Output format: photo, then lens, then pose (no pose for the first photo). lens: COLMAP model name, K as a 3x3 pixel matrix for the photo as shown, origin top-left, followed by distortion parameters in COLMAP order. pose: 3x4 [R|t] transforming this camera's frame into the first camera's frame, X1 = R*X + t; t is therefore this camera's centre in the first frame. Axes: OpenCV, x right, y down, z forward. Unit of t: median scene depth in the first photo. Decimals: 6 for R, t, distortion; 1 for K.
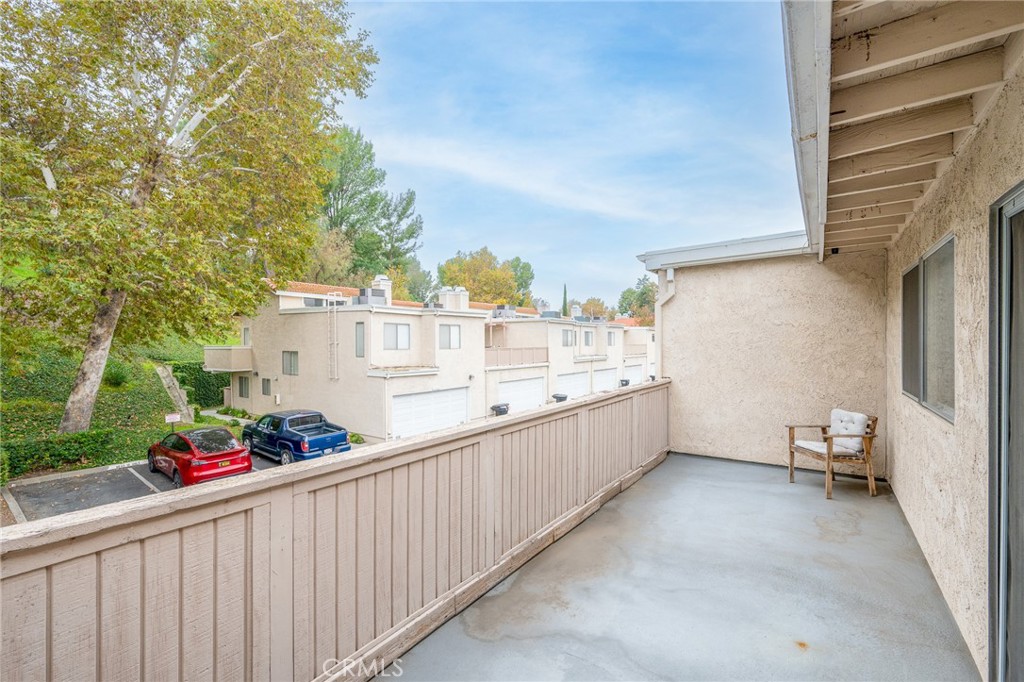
lens RADIAL K [[438.6, 0, 515.9], [0, 438.6, 340.3], [0, 0, 1]] dist [-0.000938, 0.000376]
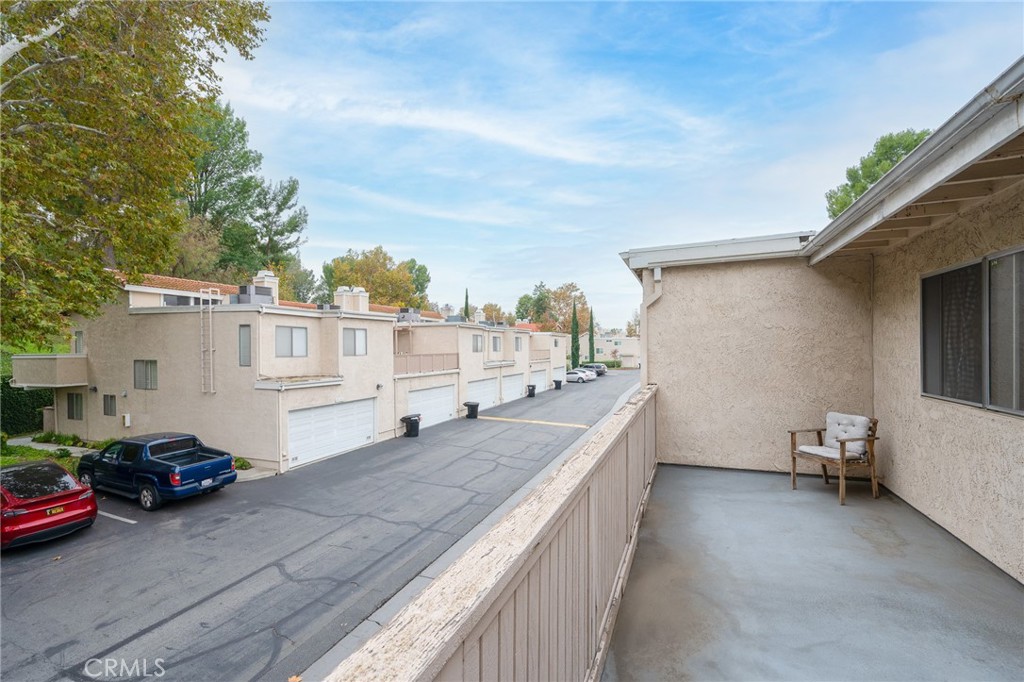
lens RADIAL K [[438.6, 0, 504.4], [0, 438.6, 344.3], [0, 0, 1]] dist [-0.000938, 0.000376]
pose [[0.971120, -0.002324, 0.238579, -0.078975], [0.003301, 0.999988, -0.003695, 0.000980], [-0.238567, 0.004376, 0.971116, 0.069951]]
